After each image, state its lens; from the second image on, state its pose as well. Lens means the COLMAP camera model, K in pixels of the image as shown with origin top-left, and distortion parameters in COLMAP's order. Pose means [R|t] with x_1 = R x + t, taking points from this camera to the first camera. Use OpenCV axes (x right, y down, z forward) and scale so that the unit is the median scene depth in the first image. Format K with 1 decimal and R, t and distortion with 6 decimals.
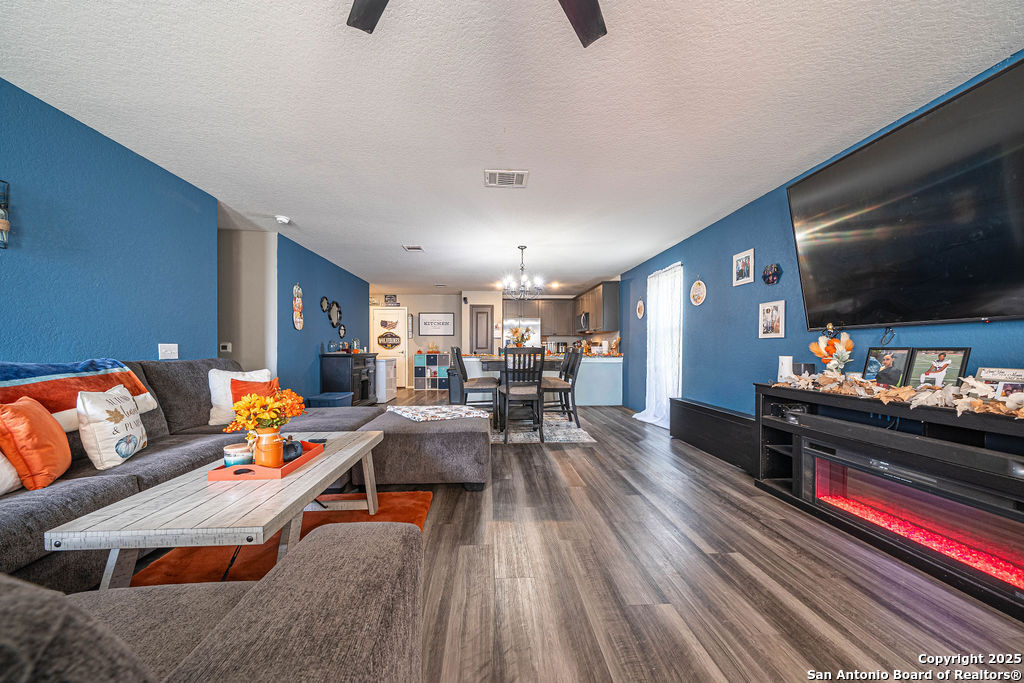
lens RADIAL K [[351.1, 0, 505.9], [0, 351.1, 347.5], [0, 0, 1]] dist [-0.001134, -0.000142]
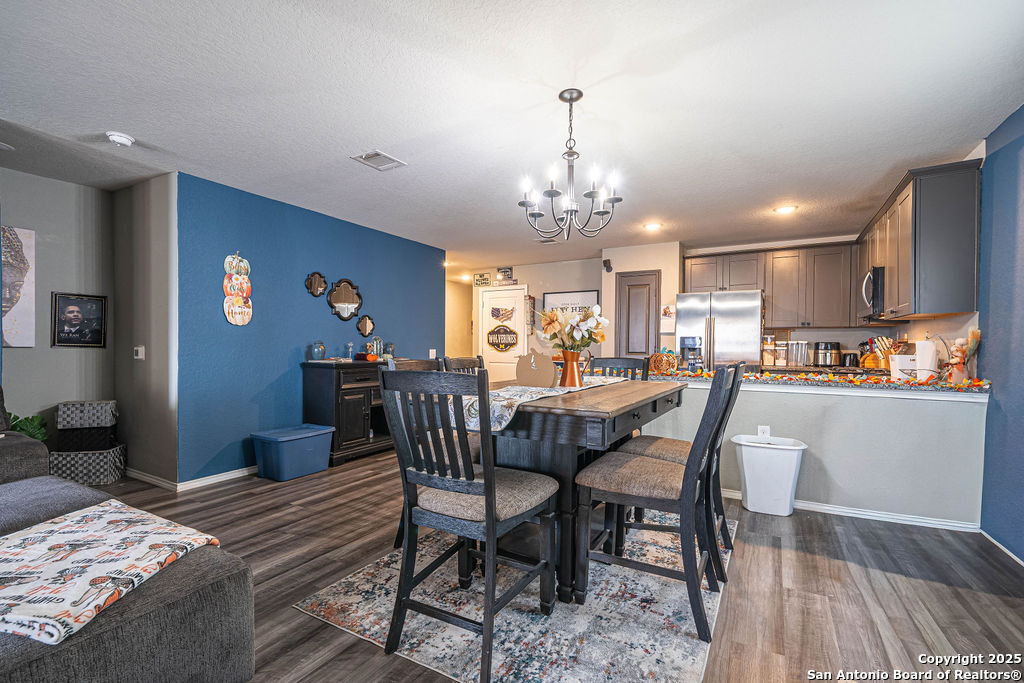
lens RADIAL K [[460.1, 0, 507.7], [0, 460.1, 350.9], [0, 0, 1]] dist [0.002020, 0.000176]
pose [[0.837268, 0.014305, -0.546606, 0.272495], [-0.006526, 0.999848, 0.016170, -0.020774], [0.546754, -0.009971, 0.837234, 0.568757]]
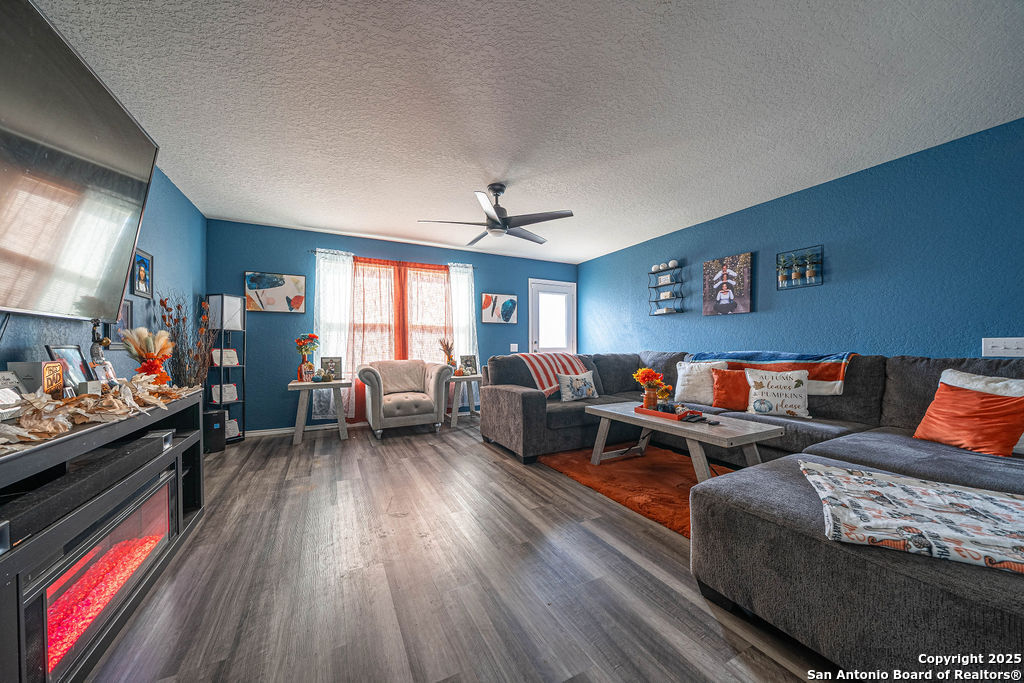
lens RADIAL K [[351.1, 0, 505.9], [0, 351.1, 347.5], [0, 0, 1]] dist [-0.001134, -0.000142]
pose [[-0.912377, 0.004370, -0.409329, 0.246361], [0.005794, 0.999981, -0.002240, 0.004402], [0.409311, -0.004415, -0.912384, 0.755639]]
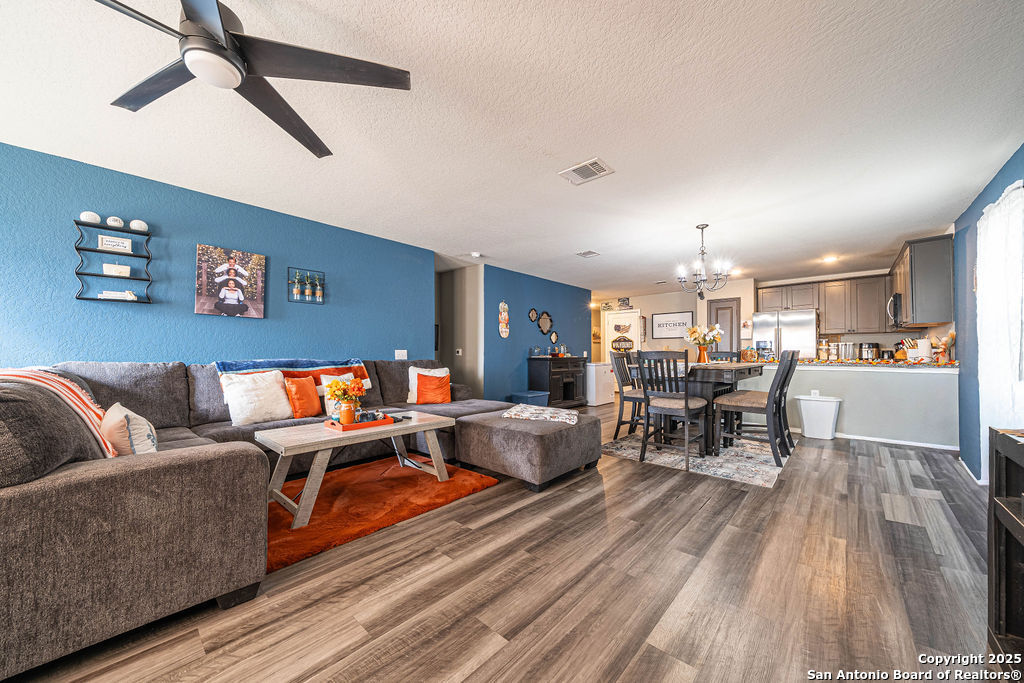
lens RADIAL K [[366.1, 0, 509.0], [0, 366.1, 349.6], [0, 0, 1]] dist [-0.001949, -0.000243]
pose [[0.699405, -0.007411, -0.714687, 0.344398], [0.002877, 0.999967, -0.007553, 0.000914], [0.714720, 0.003226, 0.699404, 0.107501]]
